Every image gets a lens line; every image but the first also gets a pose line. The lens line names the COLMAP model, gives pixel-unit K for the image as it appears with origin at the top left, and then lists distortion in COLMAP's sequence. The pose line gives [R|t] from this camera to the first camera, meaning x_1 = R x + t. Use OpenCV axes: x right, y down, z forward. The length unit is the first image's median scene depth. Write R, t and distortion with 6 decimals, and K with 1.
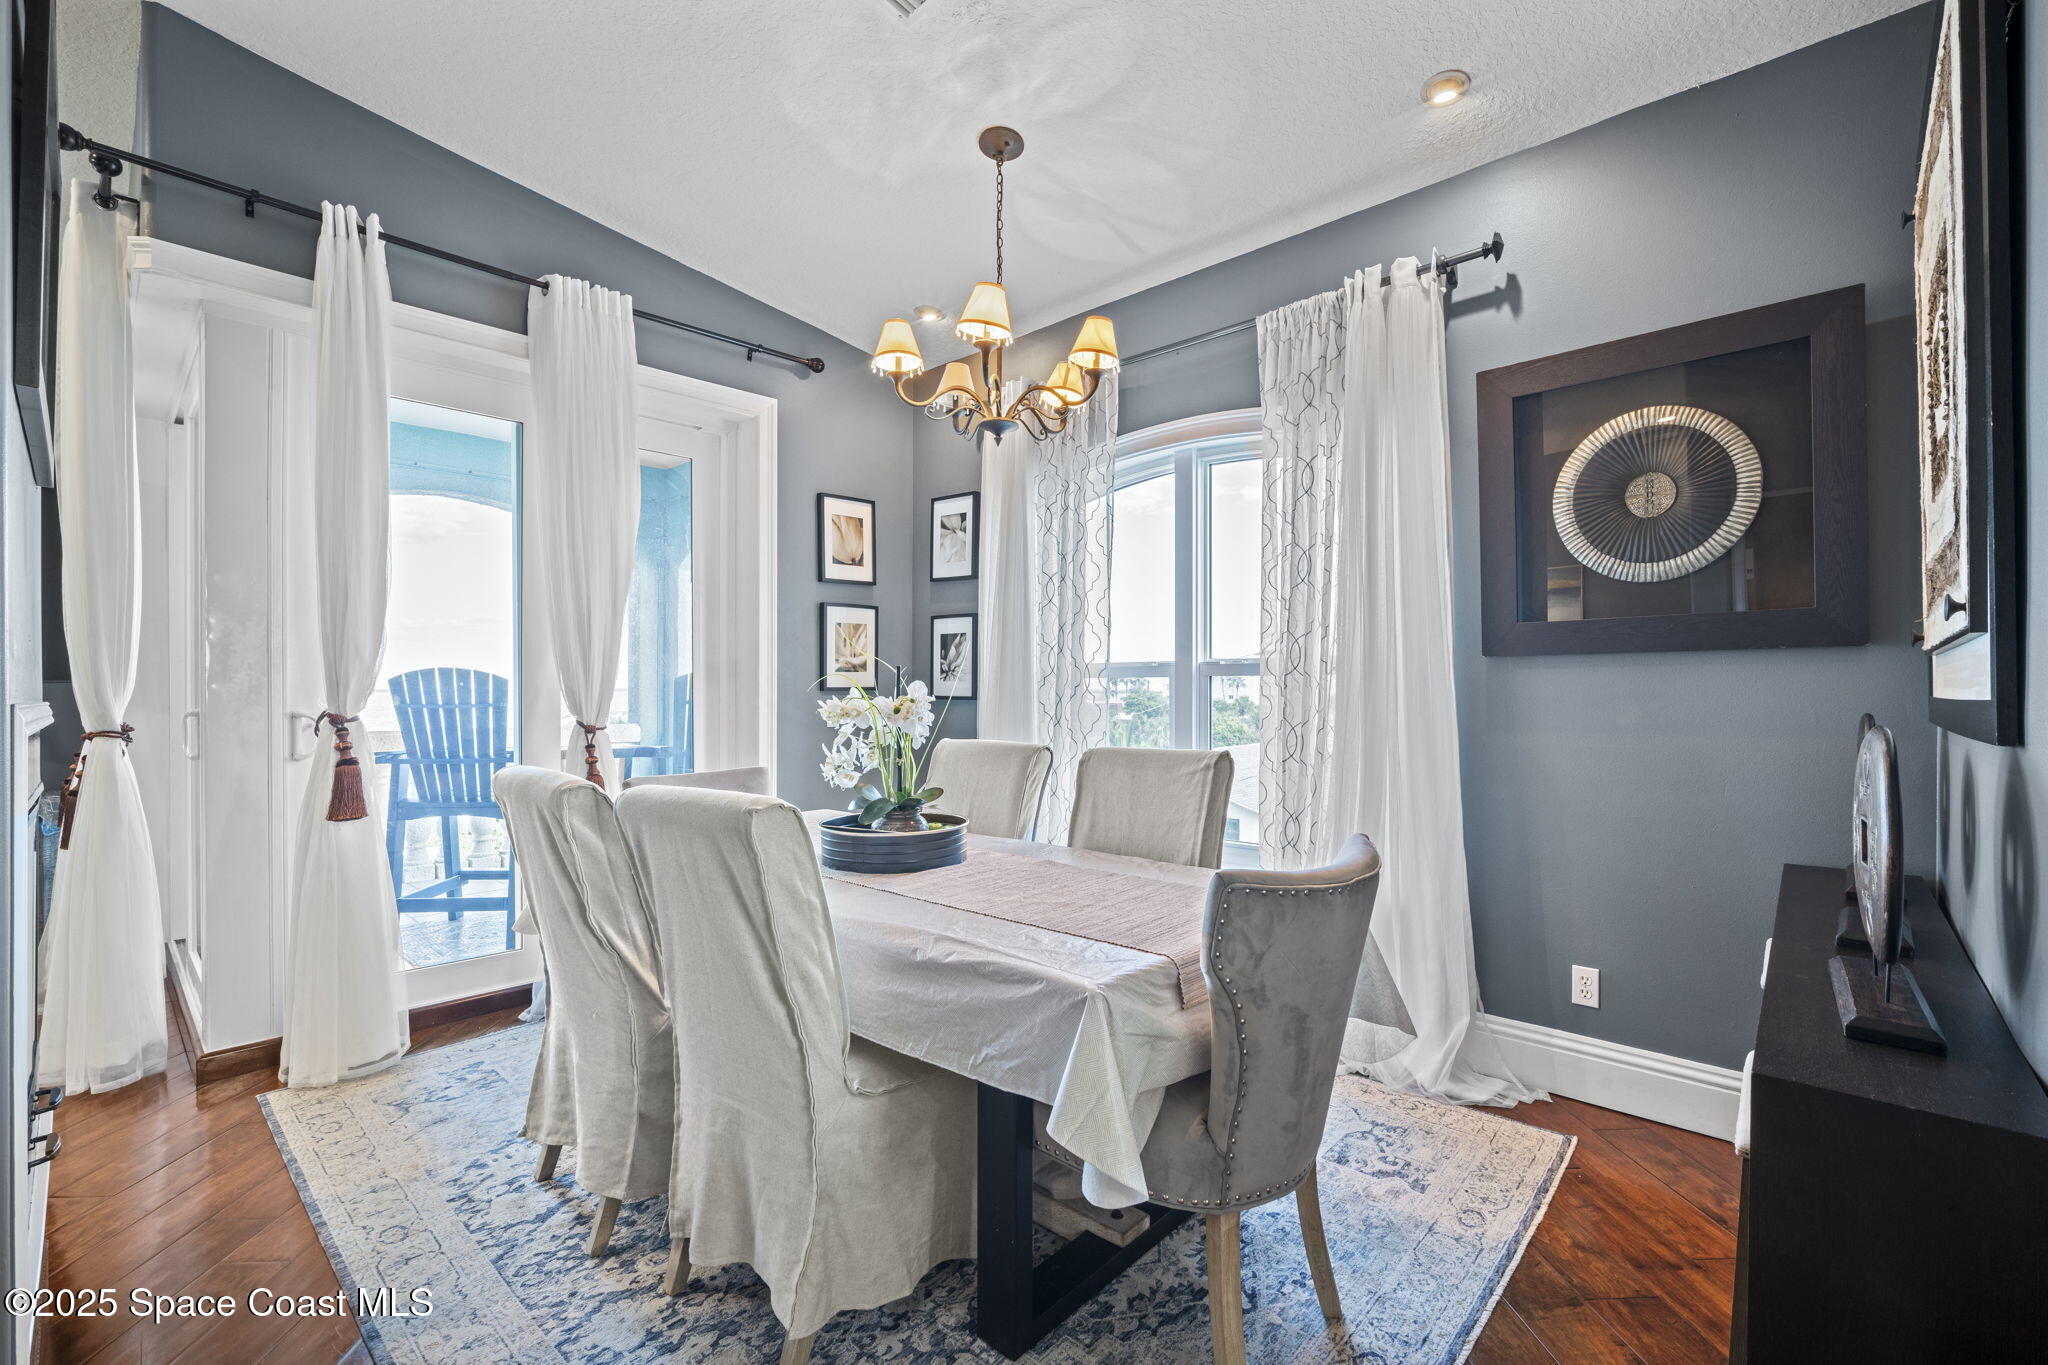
lens RADIAL K [[893.4, 0, 1032.2], [0, 893.4, 692.3], [0, 0, 1]] dist [-0.013880, 0.003736]
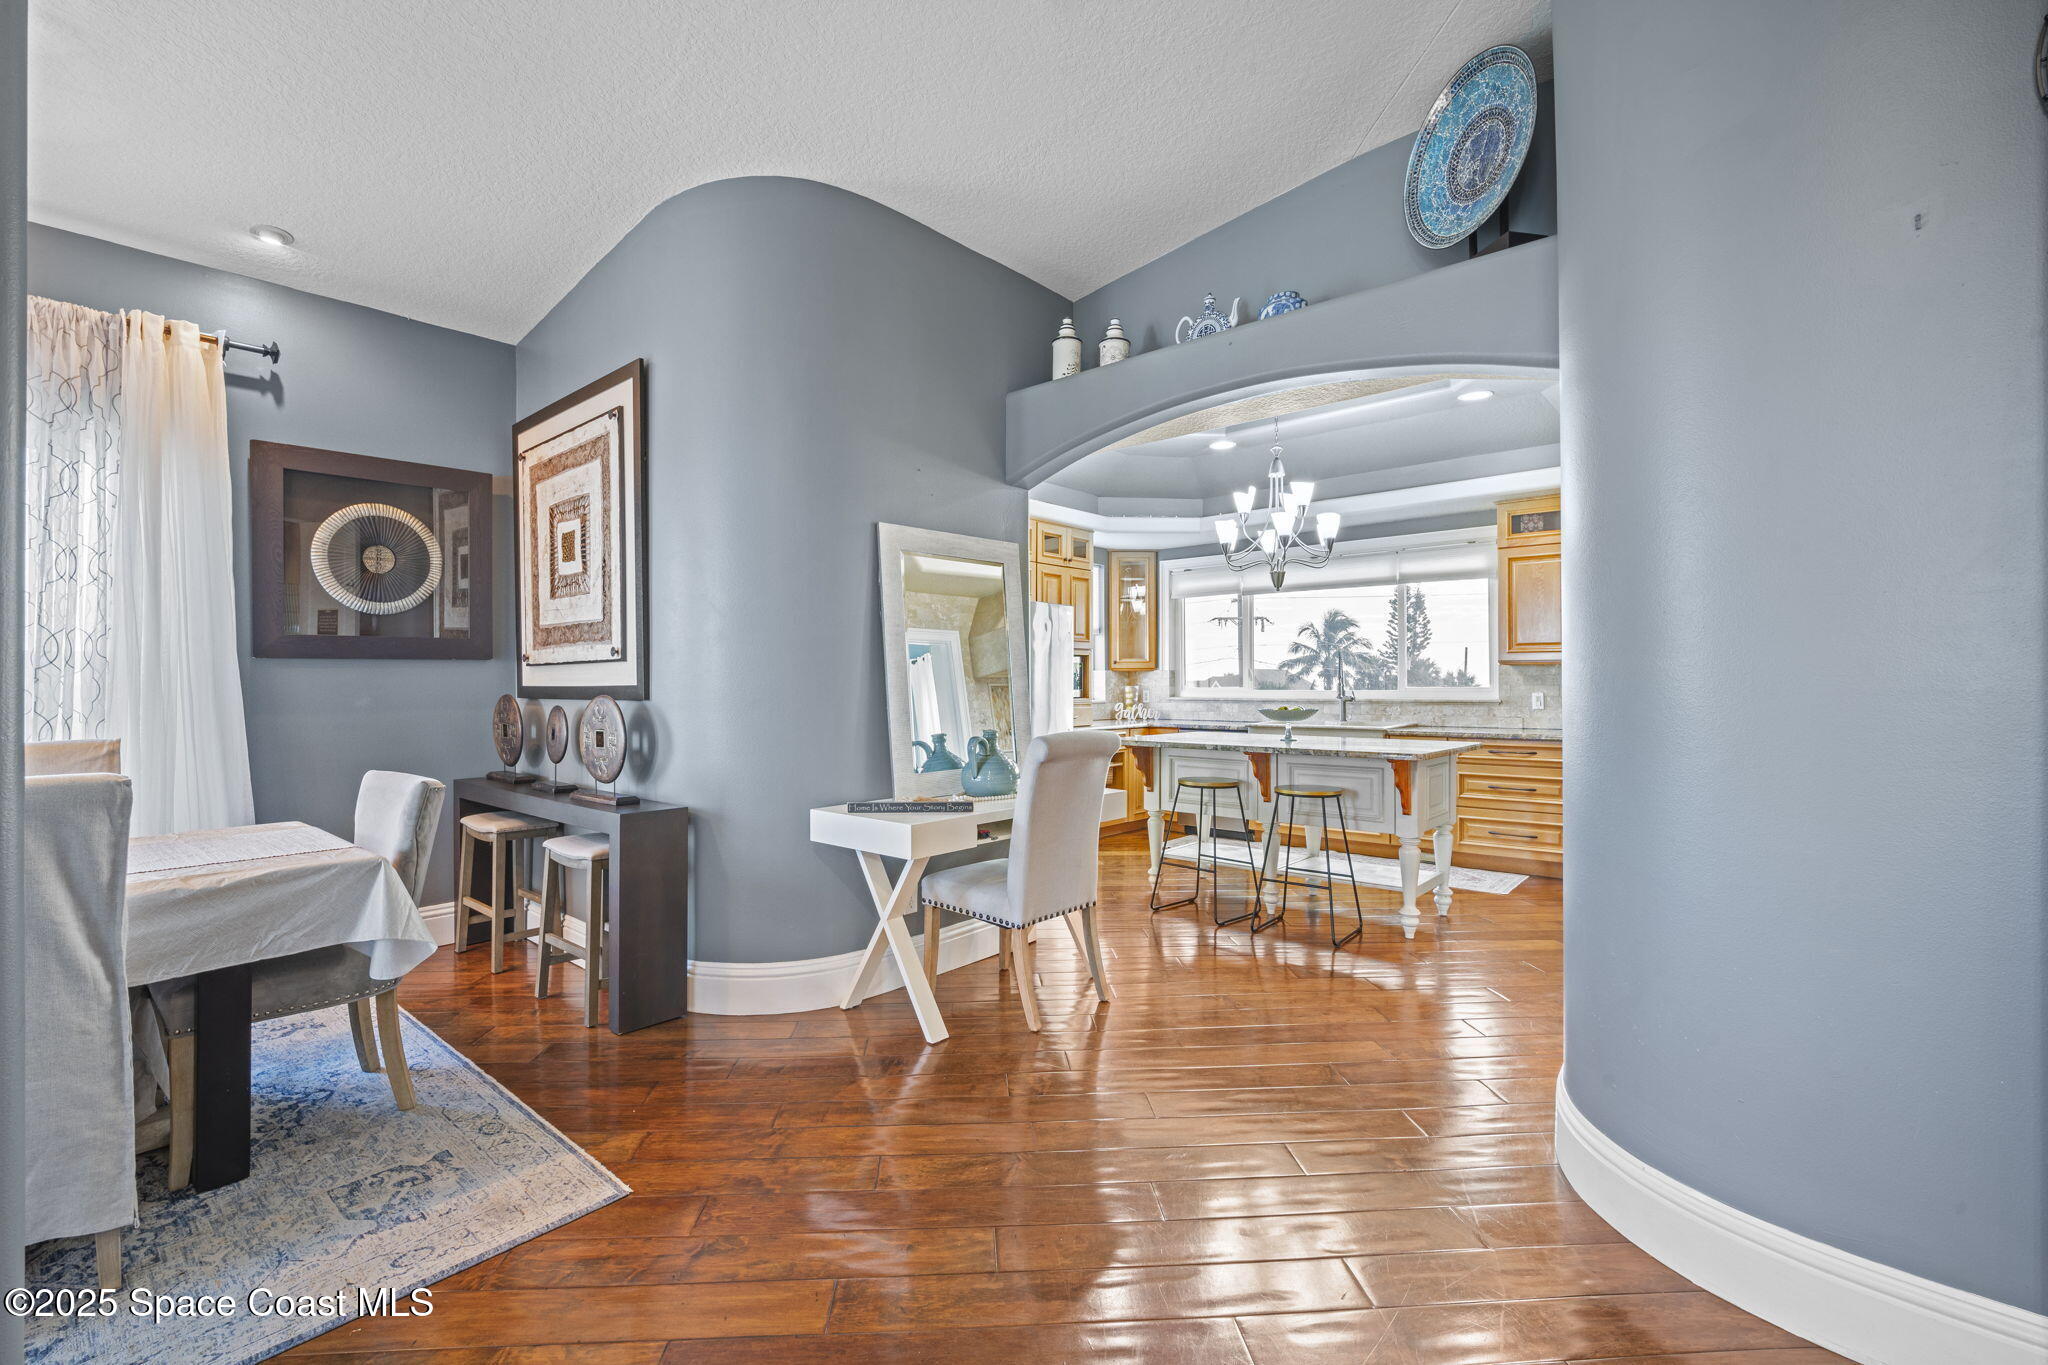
lens RADIAL K [[893.4, 0, 1021.4], [0, 893.4, 671.8], [0, 0, 1]] dist [-0.013880, 0.003736]
pose [[-0.024487, 0.012770, 0.999619, -0.777256], [0.005713, 0.999904, -0.012634, 0.003060], [-0.999684, 0.005401, -0.024558, -0.085885]]
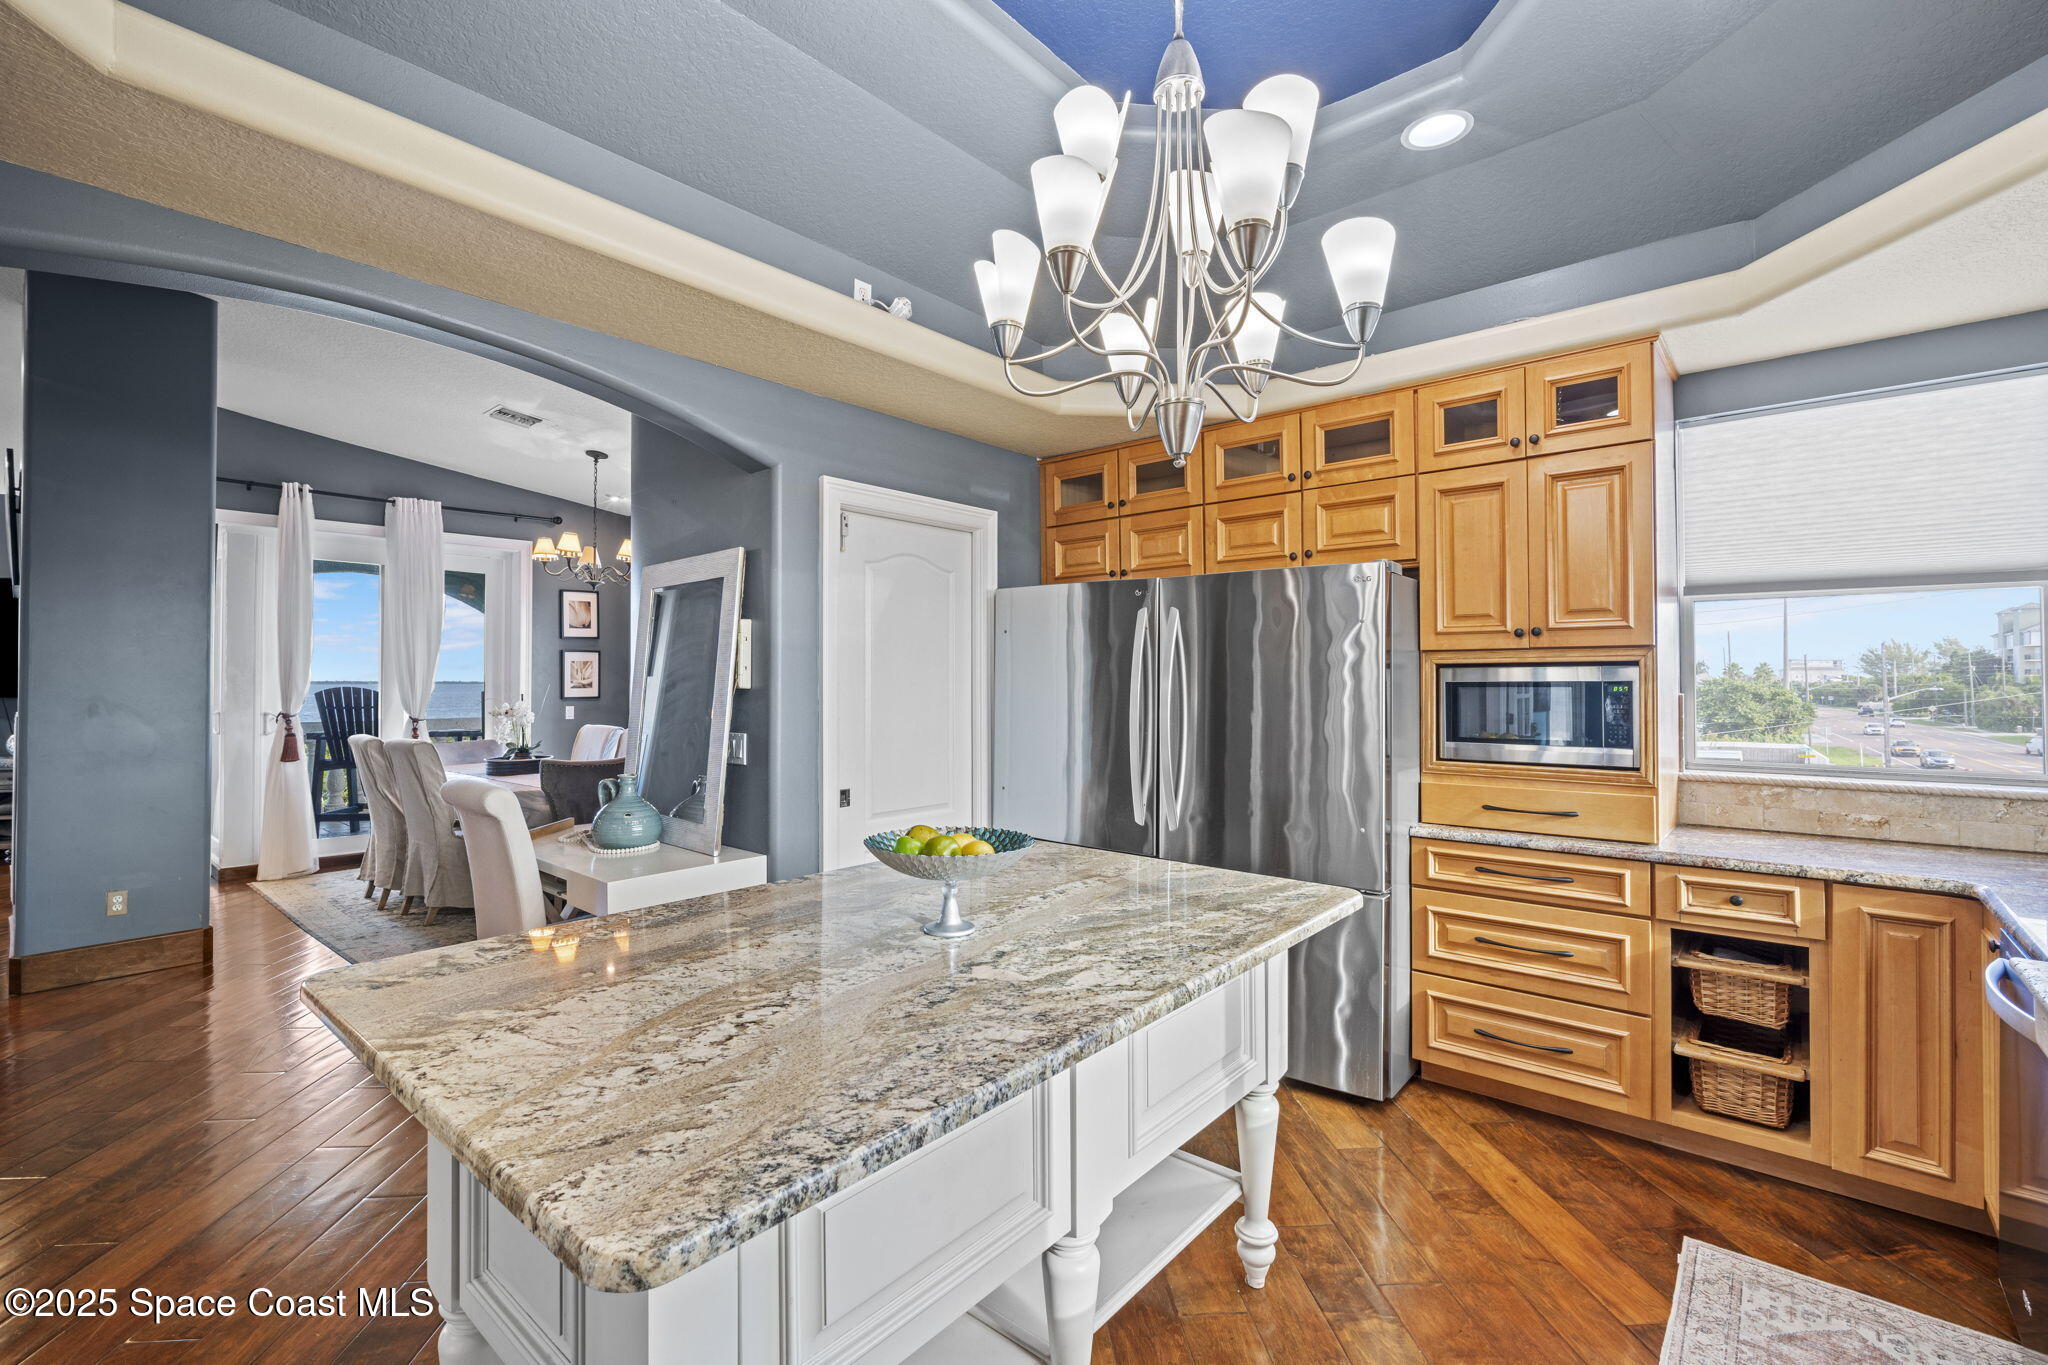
lens RADIAL K [[893.4, 0, 1028.2], [0, 893.4, 668.9], [0, 0, 1]] dist [-0.013880, 0.003736]
pose [[0.999332, 0.001083, 0.036521, 0.939118], [-0.000438, 0.999844, -0.017653, -0.045973], [-0.036535, 0.017626, 0.999177, -1.219439]]
